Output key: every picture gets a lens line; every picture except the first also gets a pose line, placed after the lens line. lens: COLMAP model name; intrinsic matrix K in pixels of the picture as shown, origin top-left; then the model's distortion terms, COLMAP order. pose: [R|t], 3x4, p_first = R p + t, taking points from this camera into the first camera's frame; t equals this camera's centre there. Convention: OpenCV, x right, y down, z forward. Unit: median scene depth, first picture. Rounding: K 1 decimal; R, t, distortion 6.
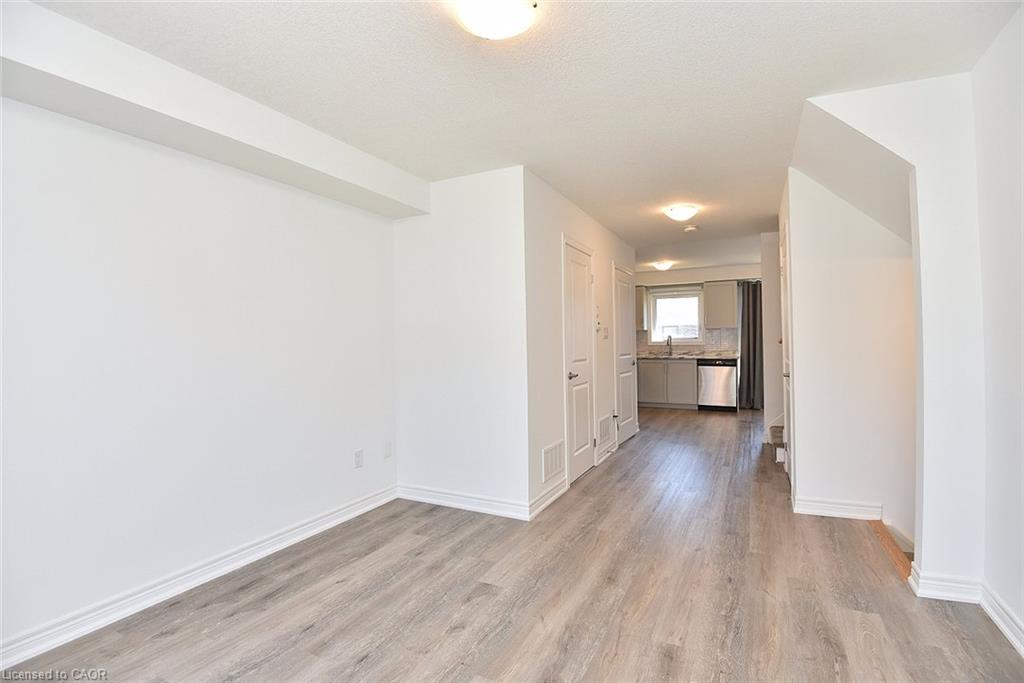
lens RADIAL K [[486.0, 0, 521.0], [0, 486.0, 323.8], [0, 0, 1]] dist [-0.018757, -0.016384]
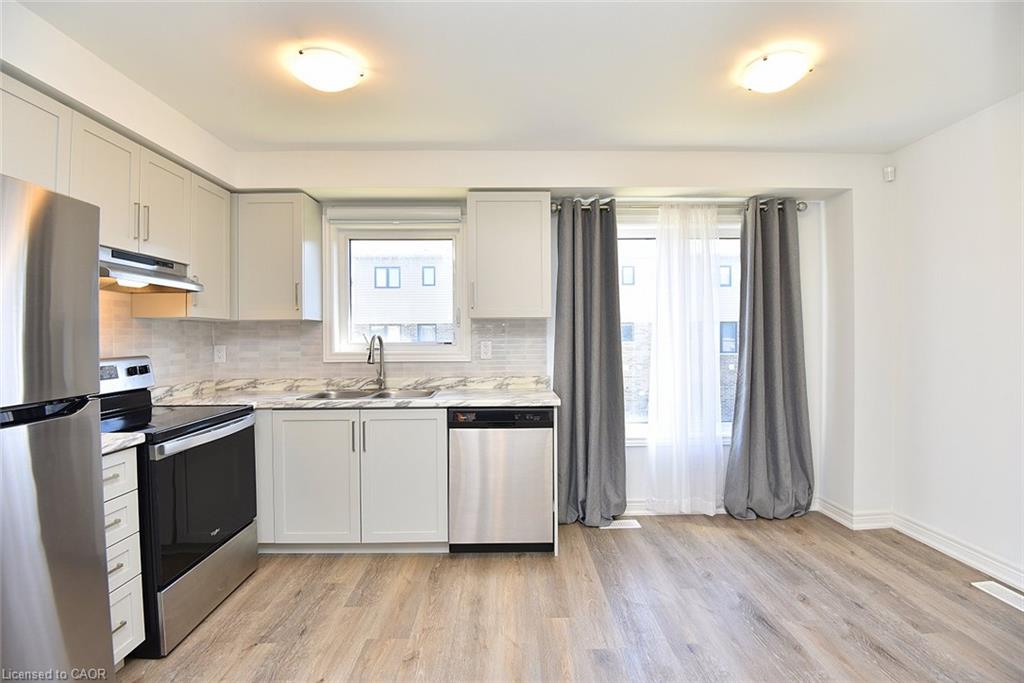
lens RADIAL K [[486.0, 0, 510.2], [0, 486.0, 333.4], [0, 0, 1]] dist [-0.018757, -0.016384]
pose [[0.891057, 0.007693, 0.453826, 0.238877], [-0.018903, 0.999618, 0.020170, 0.013650], [-0.453497, -0.026551, 0.890862, 0.654534]]
